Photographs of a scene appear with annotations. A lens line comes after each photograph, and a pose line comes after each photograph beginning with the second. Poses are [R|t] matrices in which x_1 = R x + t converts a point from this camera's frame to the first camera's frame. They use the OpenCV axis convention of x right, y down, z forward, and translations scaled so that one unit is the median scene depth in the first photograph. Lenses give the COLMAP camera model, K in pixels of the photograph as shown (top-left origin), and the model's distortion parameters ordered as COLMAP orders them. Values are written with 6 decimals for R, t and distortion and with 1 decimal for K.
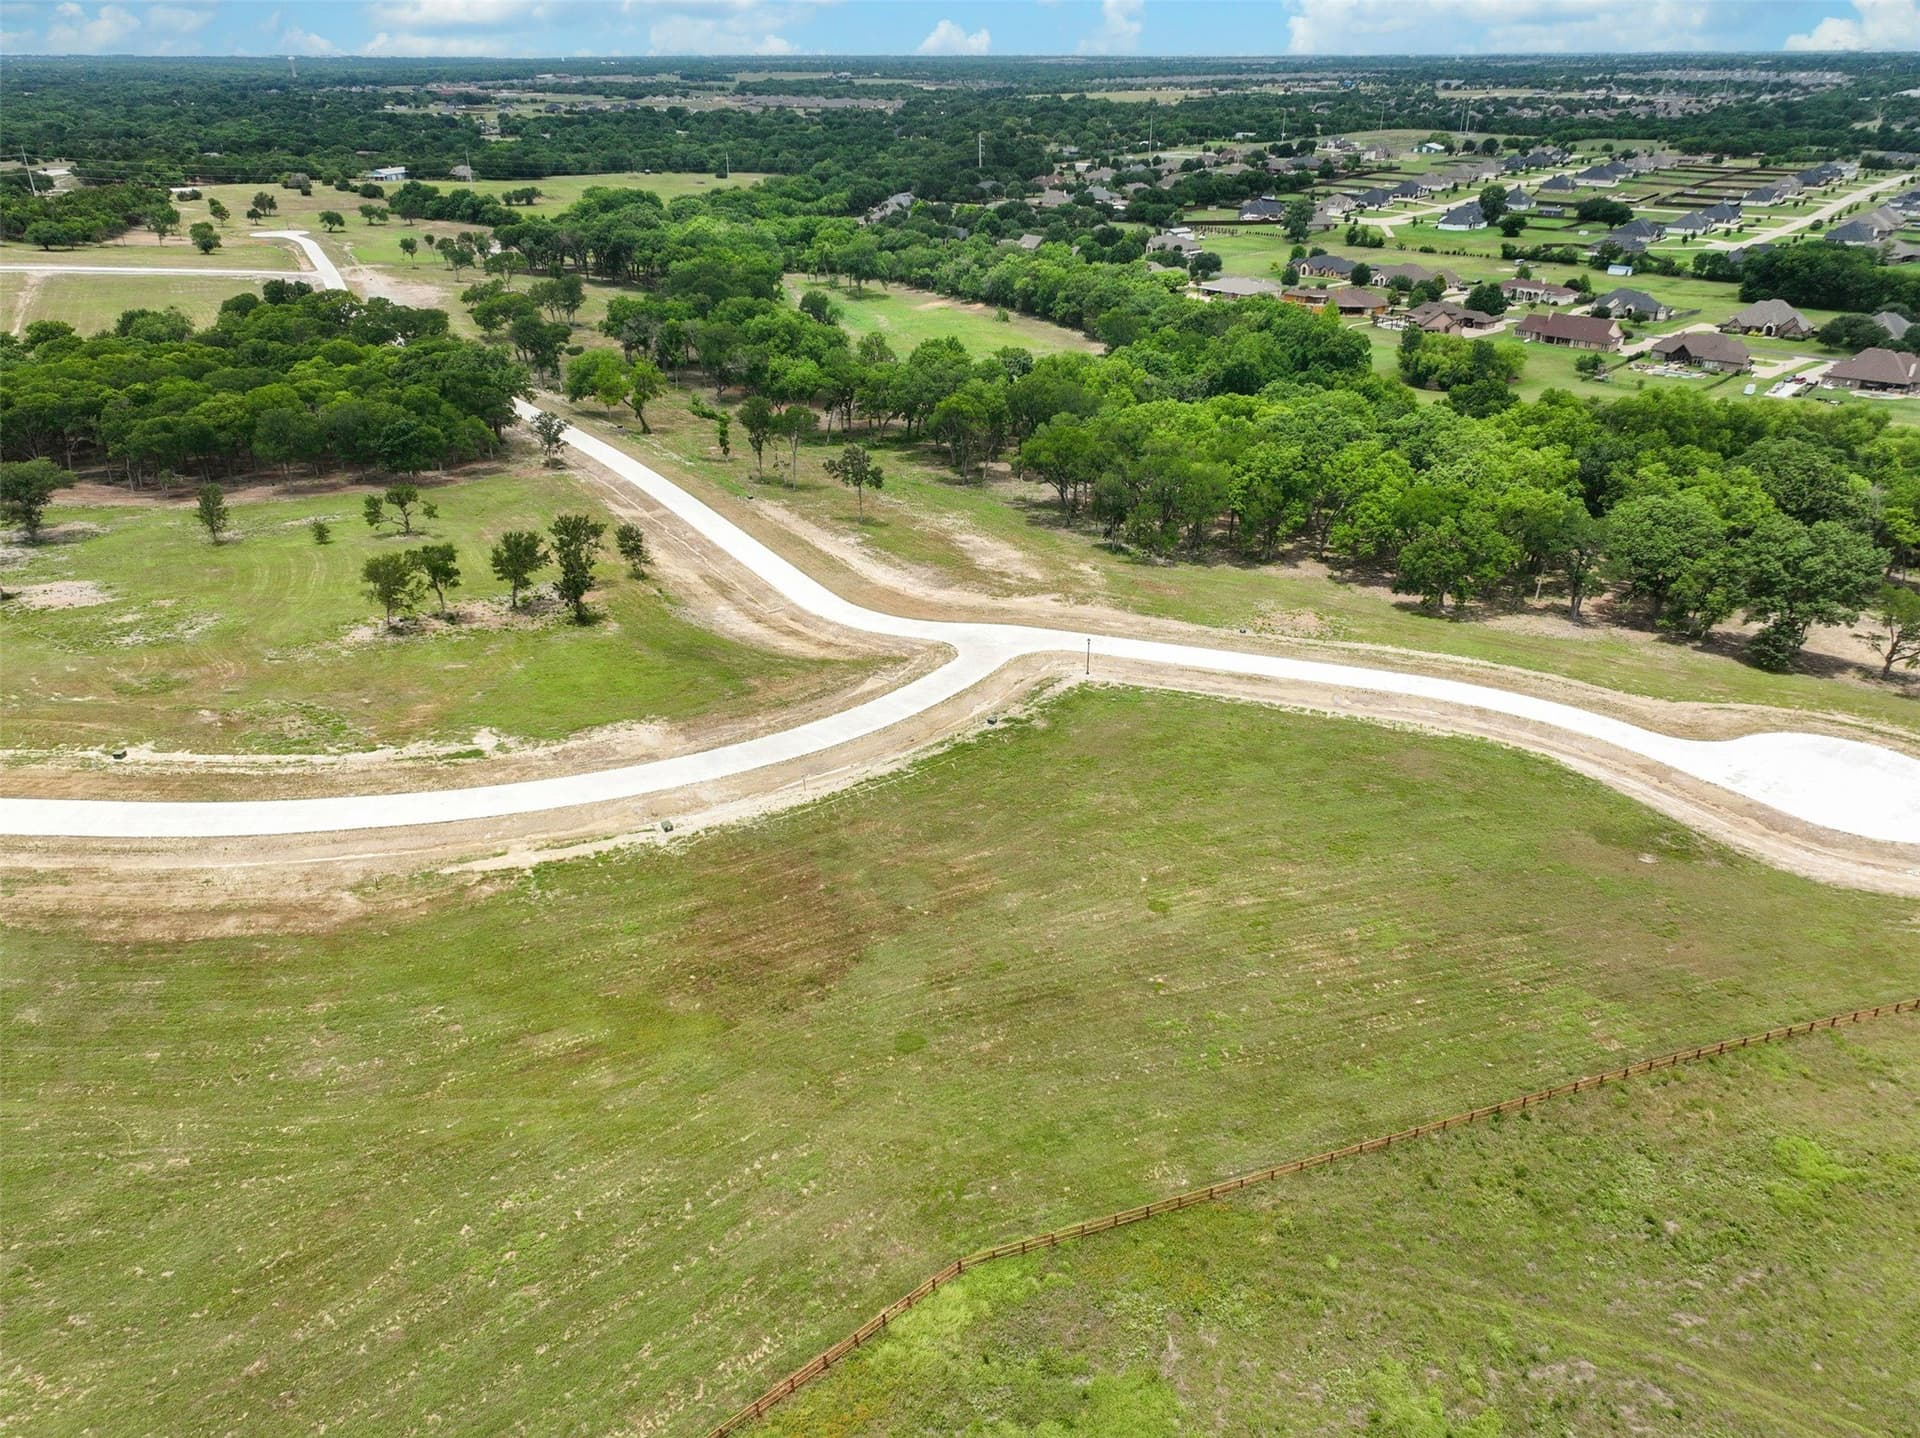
lens RADIAL K [[1370.8, 0, 964.2], [0, 1370.8, 715.9], [0, 0, 1]] dist [0.000967, 0.012456]
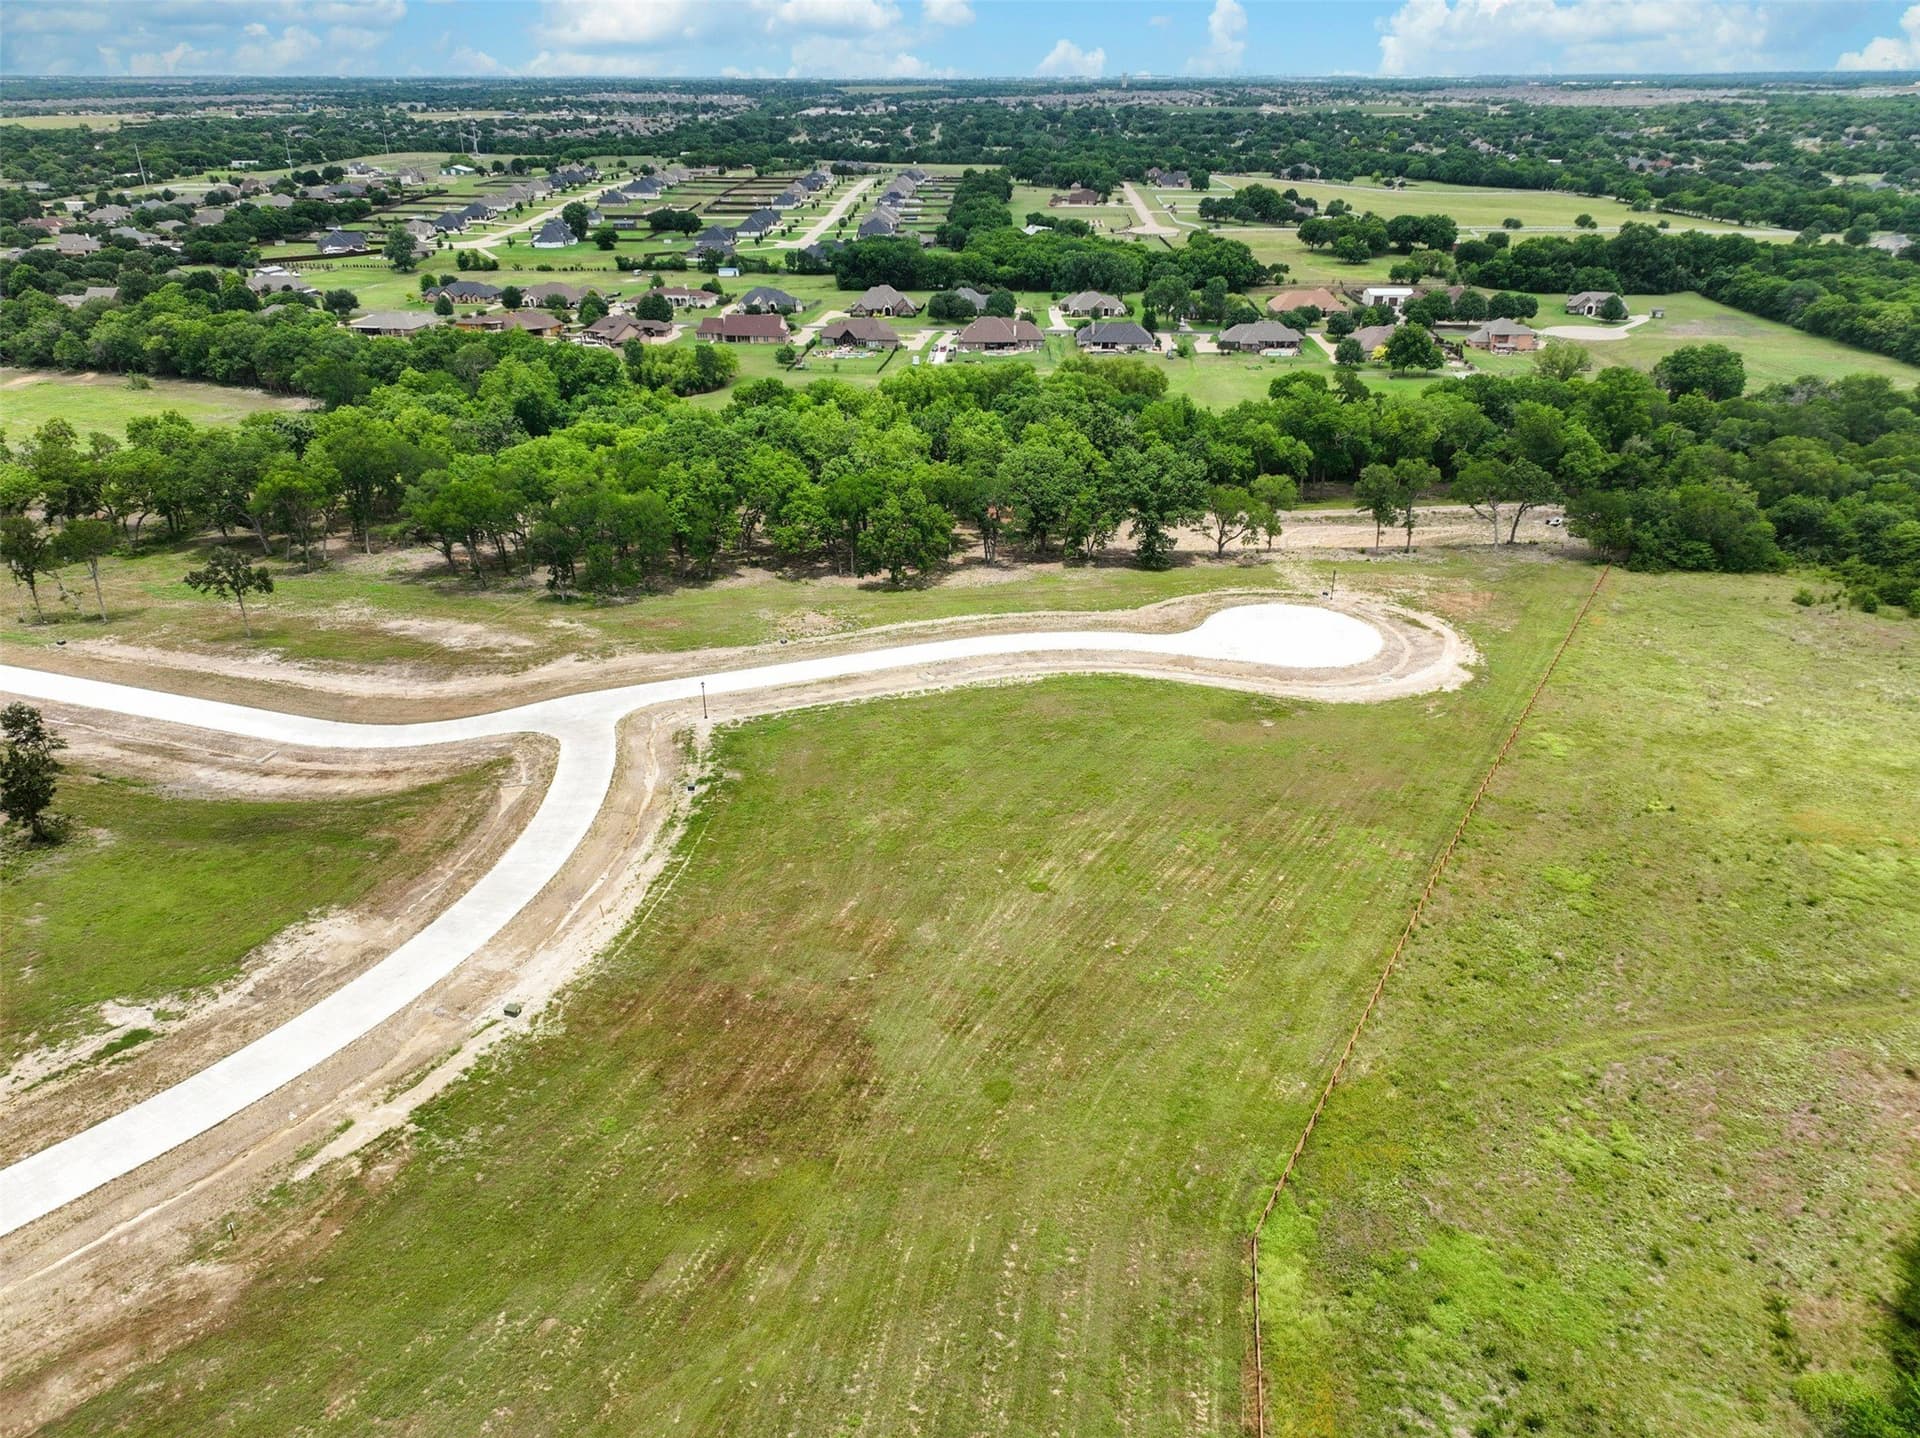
lens RADIAL K [[1342.8, 0, 964.7], [0, 1342.8, 727.3], [0, 0, 1]] dist [-0.002484, 0.017002]
pose [[0.772496, -0.277305, 0.571272, -0.388208], [0.276378, 0.956760, 0.090698, -0.074570], [-0.571721, 0.087824, 0.815734, 0.154174]]
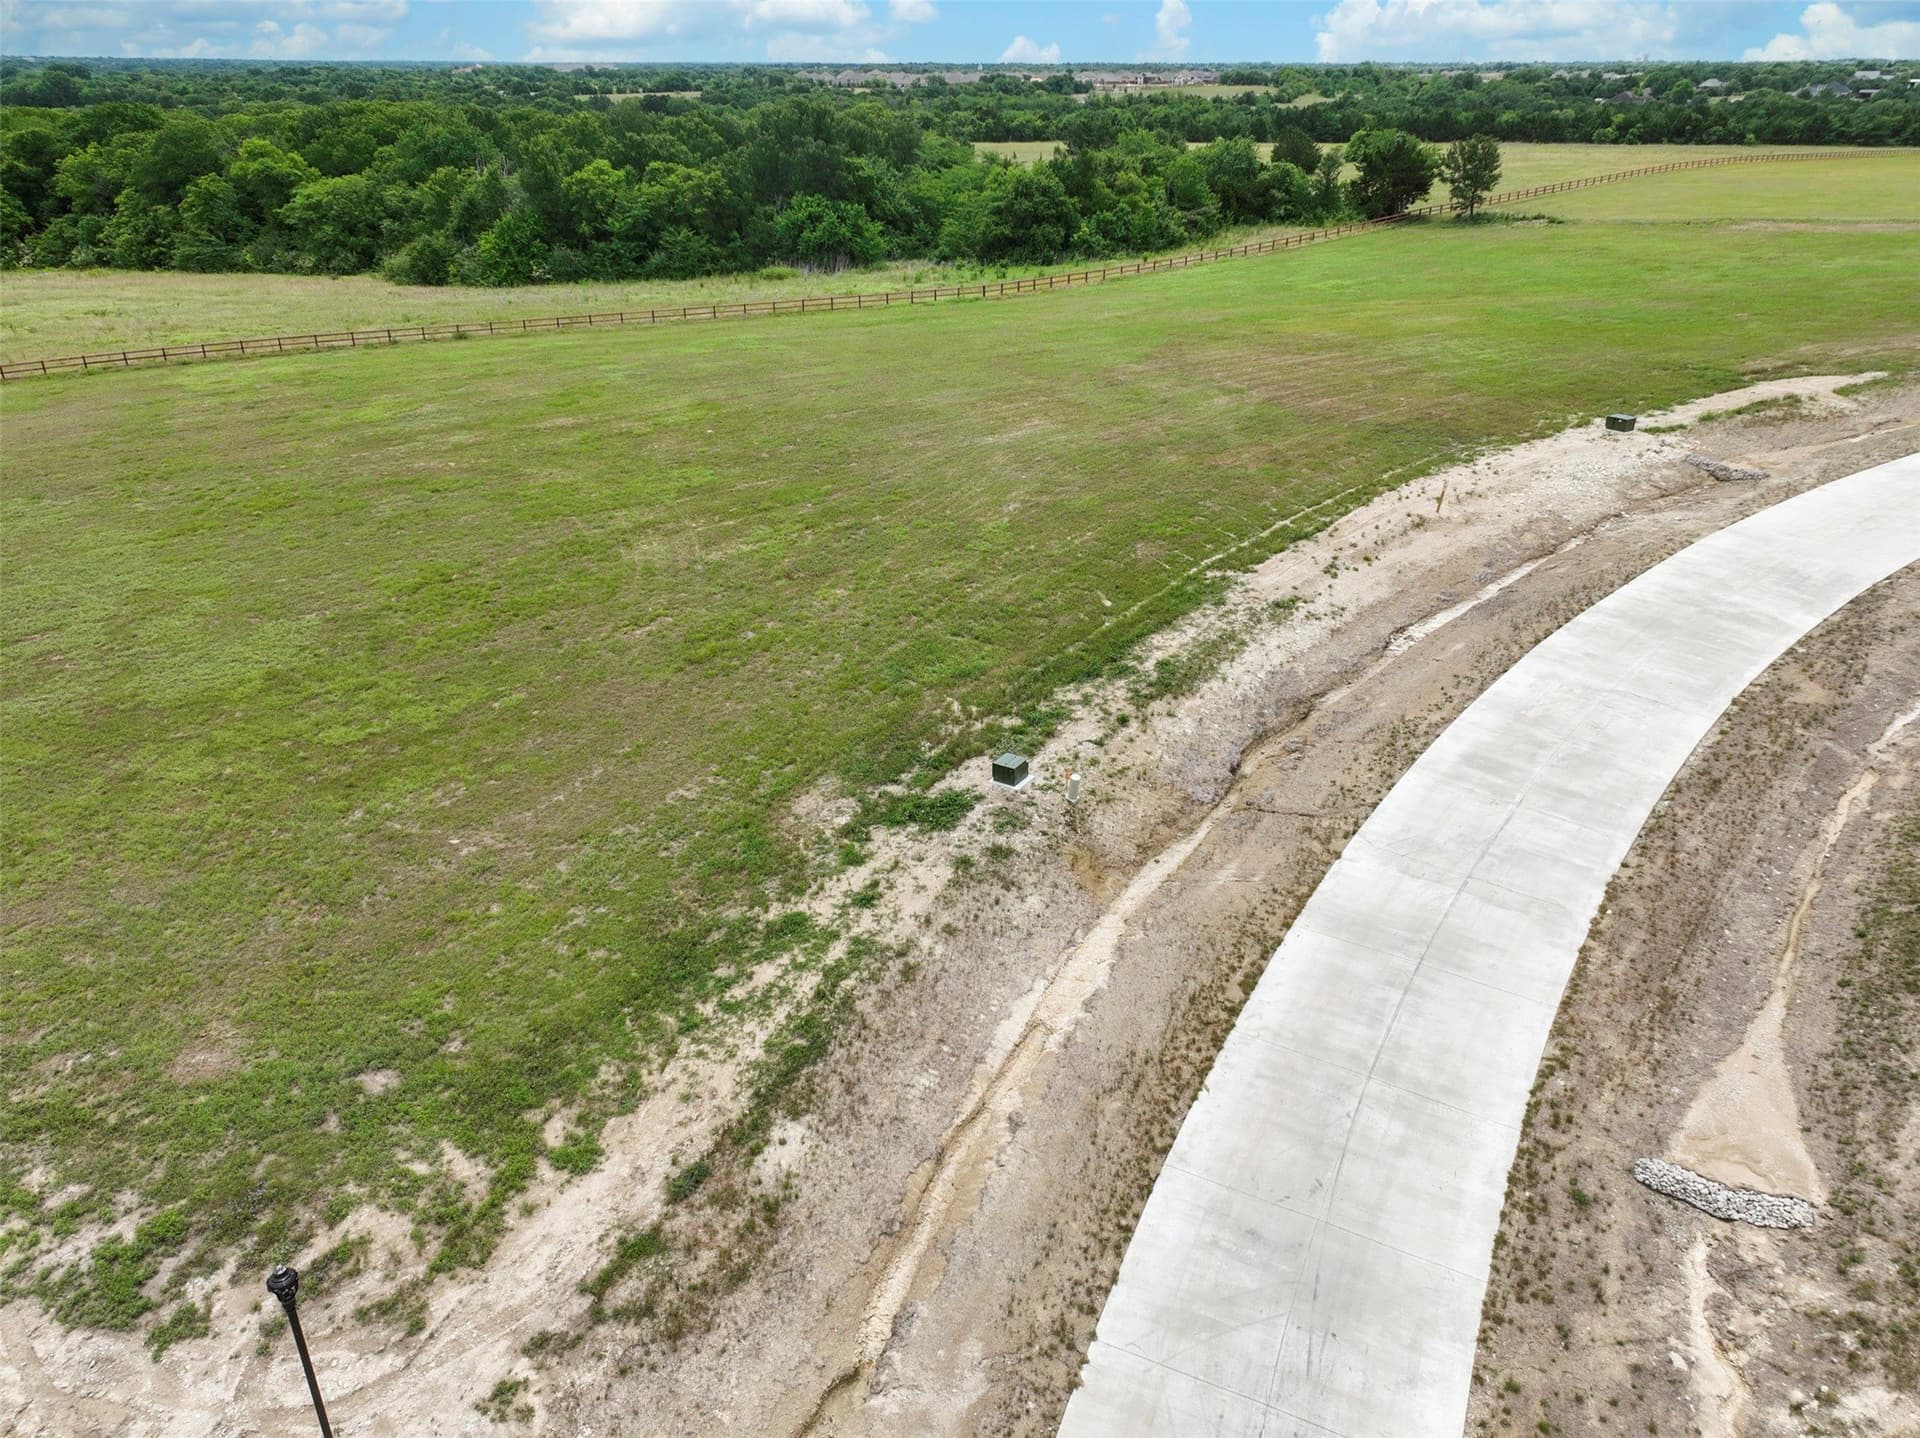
lens RADIAL K [[1370.8, 0, 964.2], [0, 1370.8, 715.9], [0, 0, 1]] dist [0.000967, 0.012456]
pose [[-0.999132, 0.020270, -0.036388, 0.042590], [-0.015821, 0.623450, 0.781703, -0.224680], [0.038531, 0.781600, -0.622589, 1.280407]]
